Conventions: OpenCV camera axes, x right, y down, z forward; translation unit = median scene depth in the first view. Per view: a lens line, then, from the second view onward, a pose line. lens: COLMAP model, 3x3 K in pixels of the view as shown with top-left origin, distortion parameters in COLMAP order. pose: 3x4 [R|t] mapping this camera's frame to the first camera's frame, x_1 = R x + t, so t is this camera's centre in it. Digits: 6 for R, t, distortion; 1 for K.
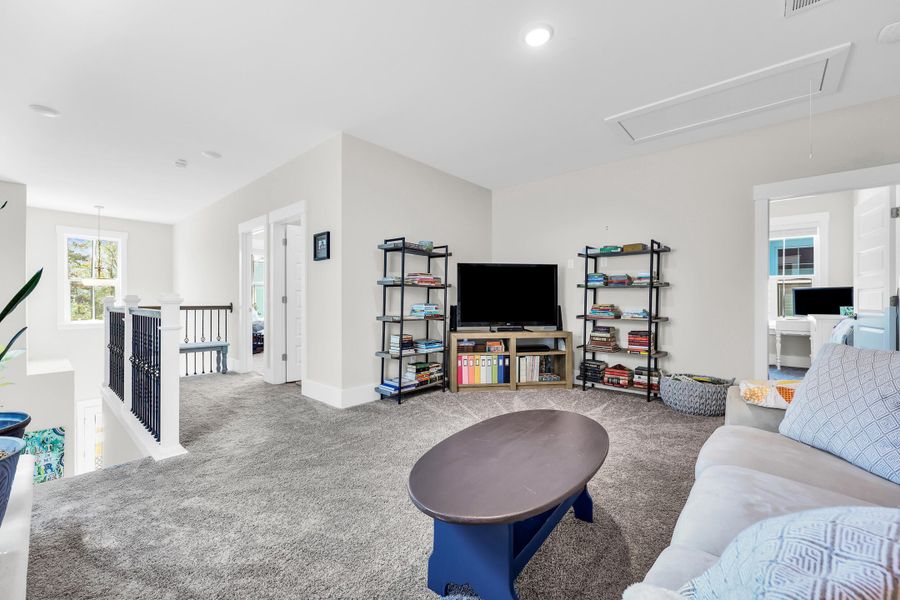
lens RADIAL K [[365.5, 0, 445.9], [0, 365.5, 298.8], [0, 0, 1]] dist [0.001131, 0.000151]
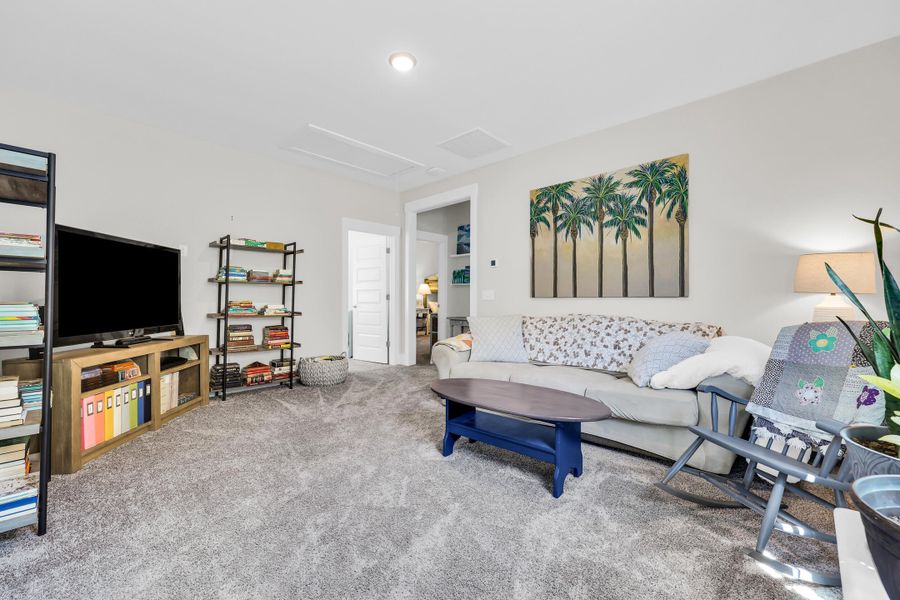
lens RADIAL K [[365.5, 0, 445.9], [0, 365.5, 298.8], [0, 0, 1]] dist [0.001131, 0.000151]
pose [[0.041341, -0.001922, 0.999143, -0.473486], [-0.003610, 0.999991, 0.002073, 0.005681], [-0.999139, -0.003693, 0.041334, 0.440272]]
